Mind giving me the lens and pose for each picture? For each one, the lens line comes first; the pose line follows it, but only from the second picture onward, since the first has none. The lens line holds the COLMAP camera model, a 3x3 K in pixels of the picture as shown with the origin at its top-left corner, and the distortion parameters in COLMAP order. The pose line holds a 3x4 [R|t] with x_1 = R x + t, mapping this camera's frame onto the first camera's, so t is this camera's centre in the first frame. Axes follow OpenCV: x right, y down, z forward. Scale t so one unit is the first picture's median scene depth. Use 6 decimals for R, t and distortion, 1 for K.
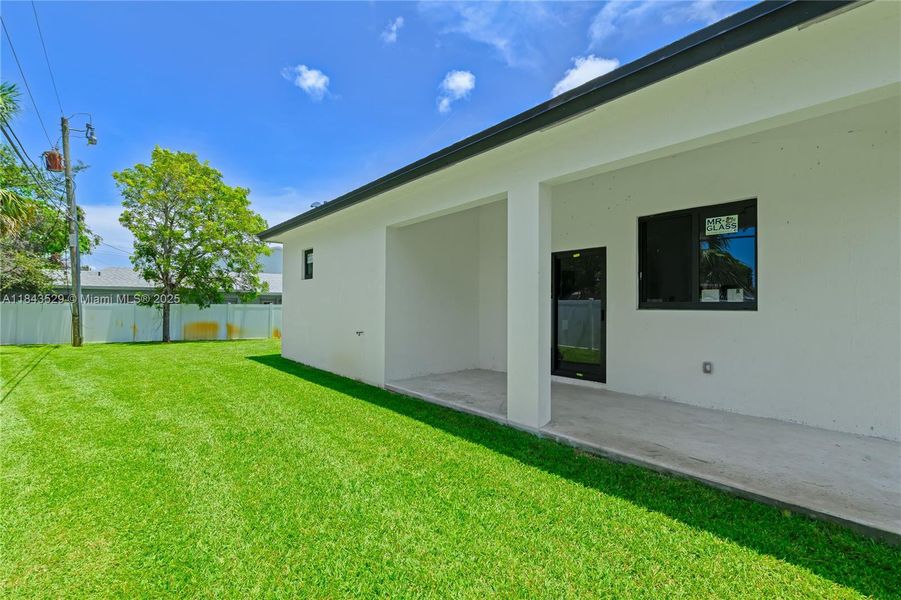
lens RADIAL K [[426.7, 0, 450.5], [0, 426.7, 300.0], [0, 0, 1]] dist [-0.001408, -0.000358]
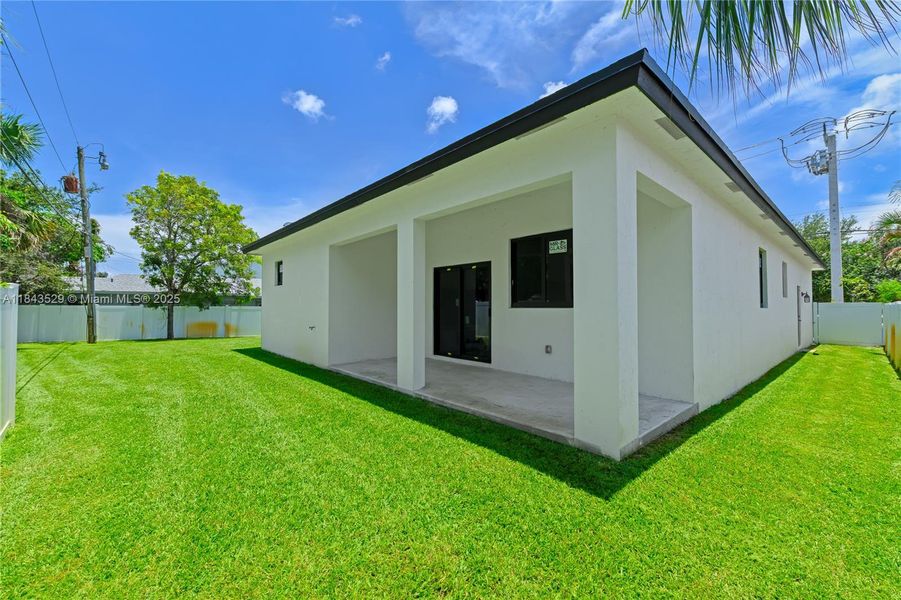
lens RADIAL K [[401.0, 0, 463.6], [0, 401.0, 300.7], [0, 0, 1]] dist [-0.008910, 0.000203]
pose [[0.999641, -0.004828, 0.026363, 0.104794], [0.004893, 0.999985, -0.002379, 0.000837], [-0.026351, 0.002508, 0.999650, -0.106505]]
